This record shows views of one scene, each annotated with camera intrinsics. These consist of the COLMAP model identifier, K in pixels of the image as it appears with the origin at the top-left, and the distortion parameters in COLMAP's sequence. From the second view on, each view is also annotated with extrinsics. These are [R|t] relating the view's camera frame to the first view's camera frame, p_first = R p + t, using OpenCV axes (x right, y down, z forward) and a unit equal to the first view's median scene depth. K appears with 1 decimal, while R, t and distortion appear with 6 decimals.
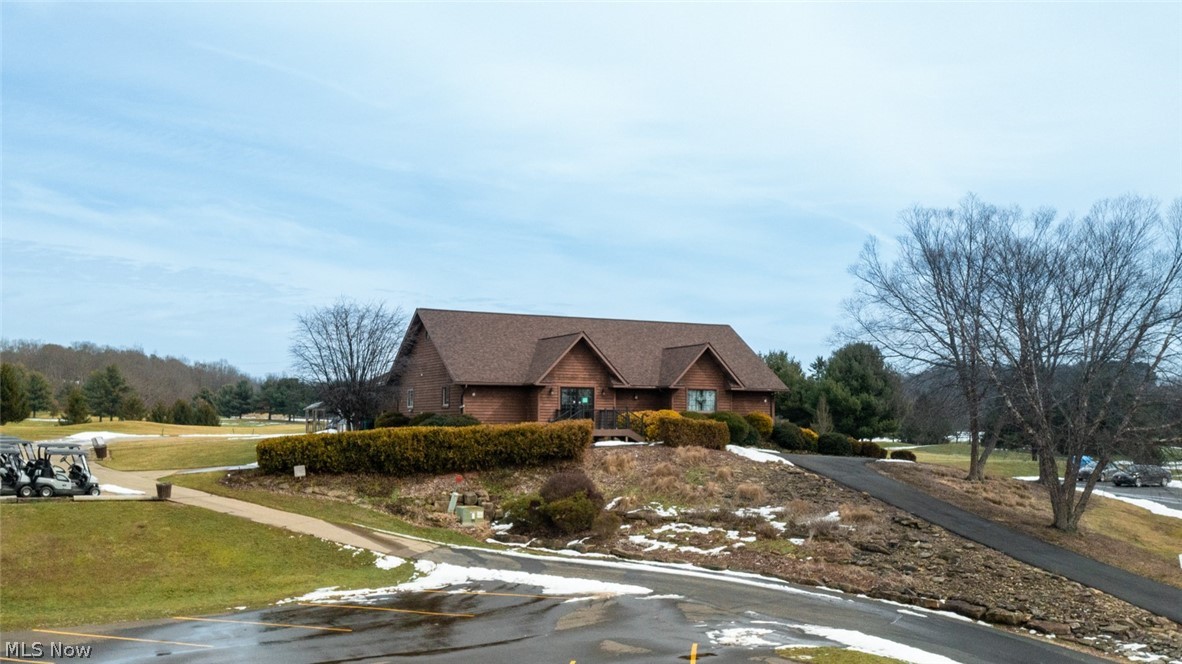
lens RADIAL K [[1155.8, 0, 601.6], [0, 1155.8, 332.7], [0, 0, 1]] dist [-0.011522, 0.000000]
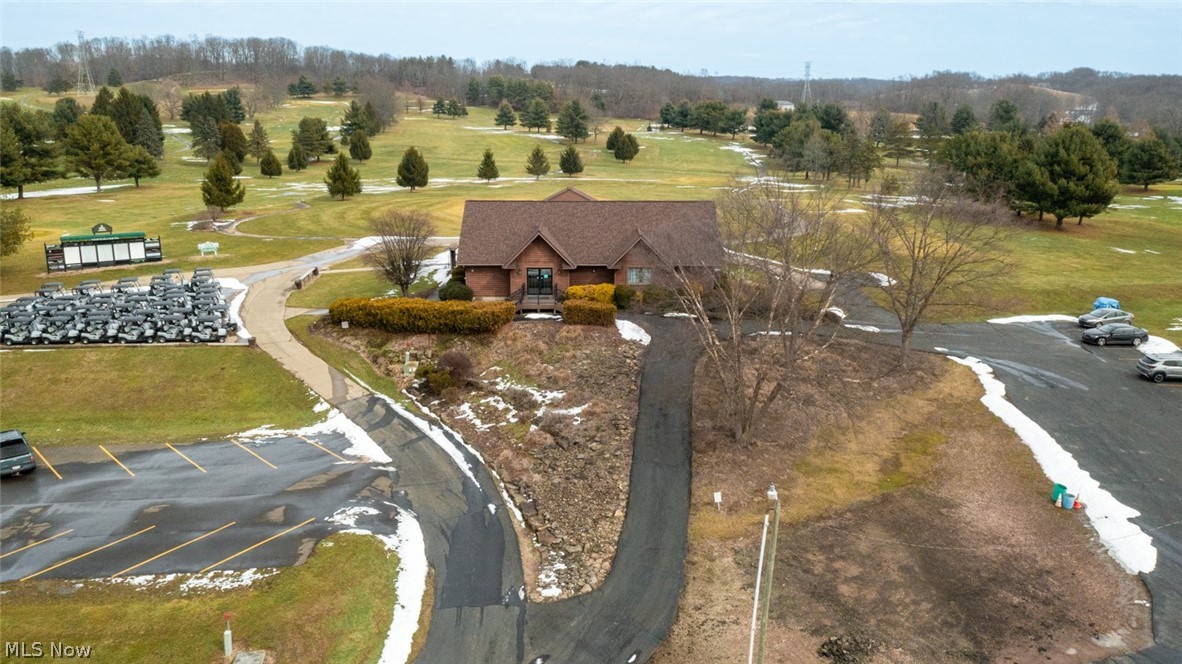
lens RADIAL K [[928.2, 0, 582.0], [0, 928.2, 330.0], [0, 0, 1]] dist [-0.004178, -0.002587]
pose [[0.887389, 0.105138, -0.448872, 0.573834], [0.039759, 0.952568, 0.301717, -0.234919], [0.459303, -0.285587, 0.841119, 0.019514]]
